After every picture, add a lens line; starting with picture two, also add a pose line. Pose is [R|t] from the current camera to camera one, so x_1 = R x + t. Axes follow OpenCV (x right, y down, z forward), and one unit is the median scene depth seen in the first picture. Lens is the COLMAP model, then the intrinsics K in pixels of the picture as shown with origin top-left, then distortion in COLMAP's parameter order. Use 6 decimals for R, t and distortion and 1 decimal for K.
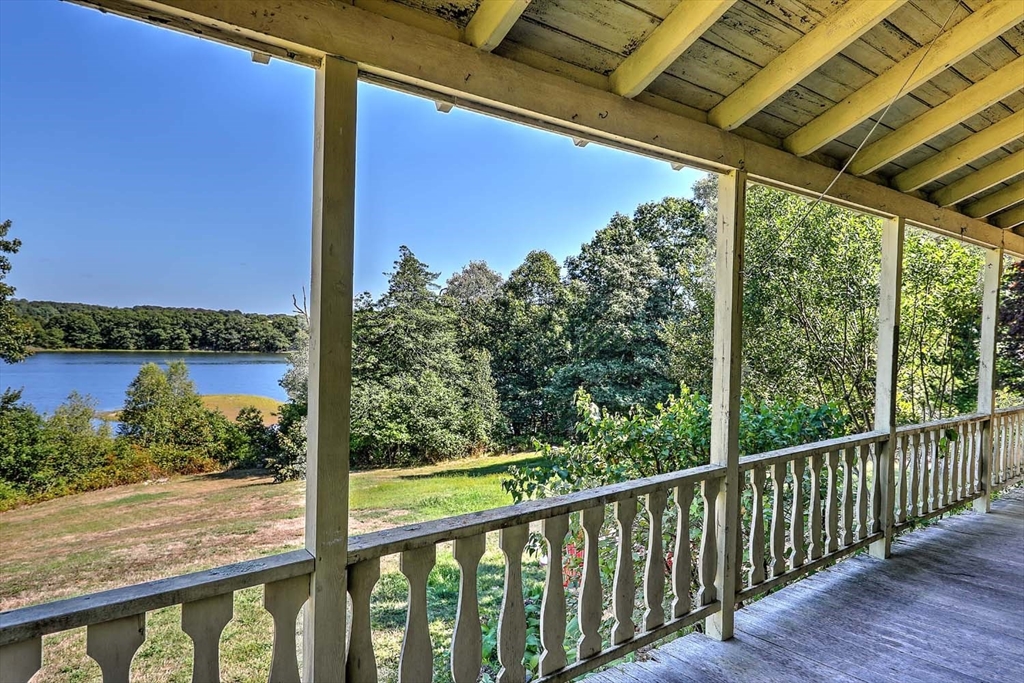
lens RADIAL K [[572.8, 0, 509.7], [0, 572.8, 340.2], [0, 0, 1]] dist [0.002146, -0.000907]
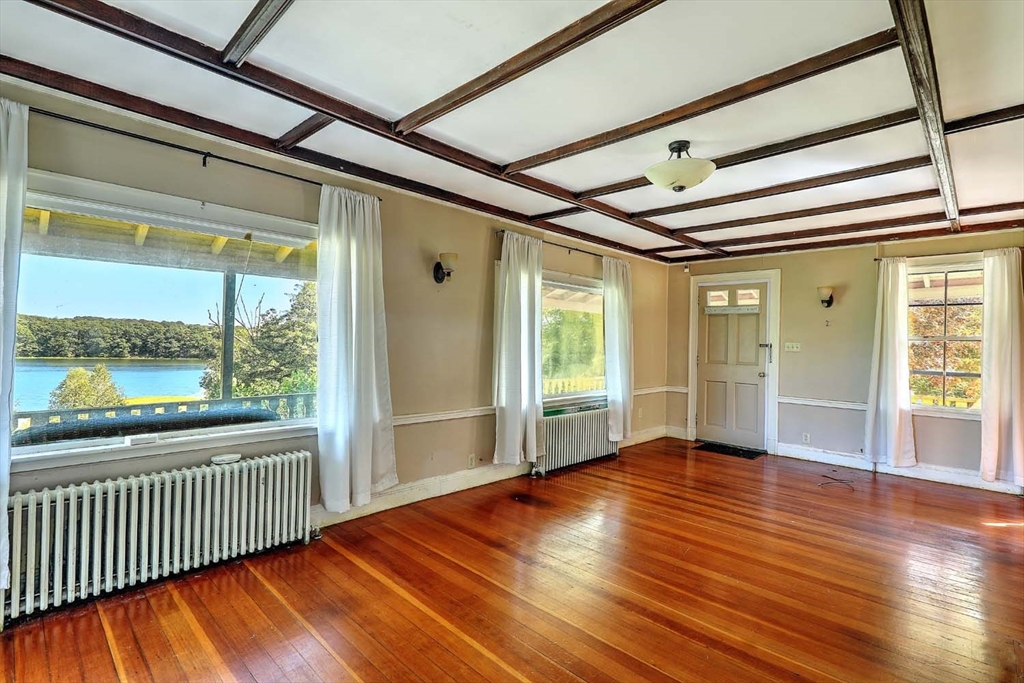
lens RADIAL K [[475.1, 0, 512.0], [0, 475.1, 341.5], [0, 0, 1]] dist [0.000061, -0.000238]
pose [[0.987337, 0.001796, 0.158629, 0.094755], [0.000516, 0.999894, -0.014534, 0.001292], [-0.158639, 0.014432, 0.987231, -0.083720]]
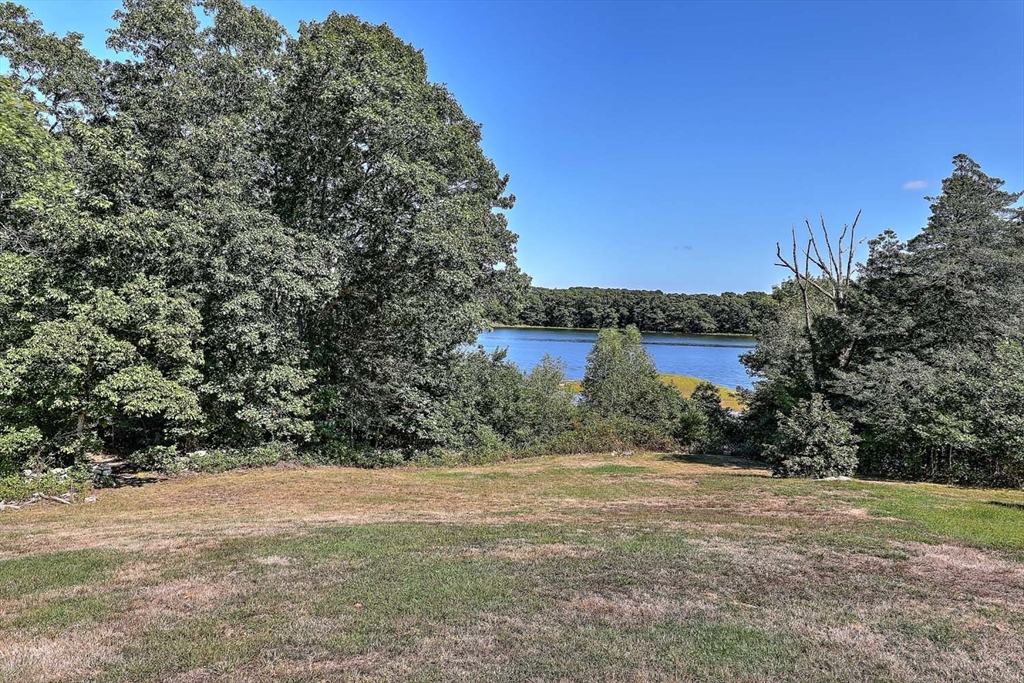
lens RADIAL K [[628.3, 0, 514.8], [0, 628.3, 343.4], [0, 0, 1]] dist [0.005307, 0.001394]
pose [[0.793305, 0.032780, -0.607941, -0.138766], [-0.016733, 0.999346, 0.032049, 0.038595], [0.608594, -0.015252, 0.793335, 0.096948]]
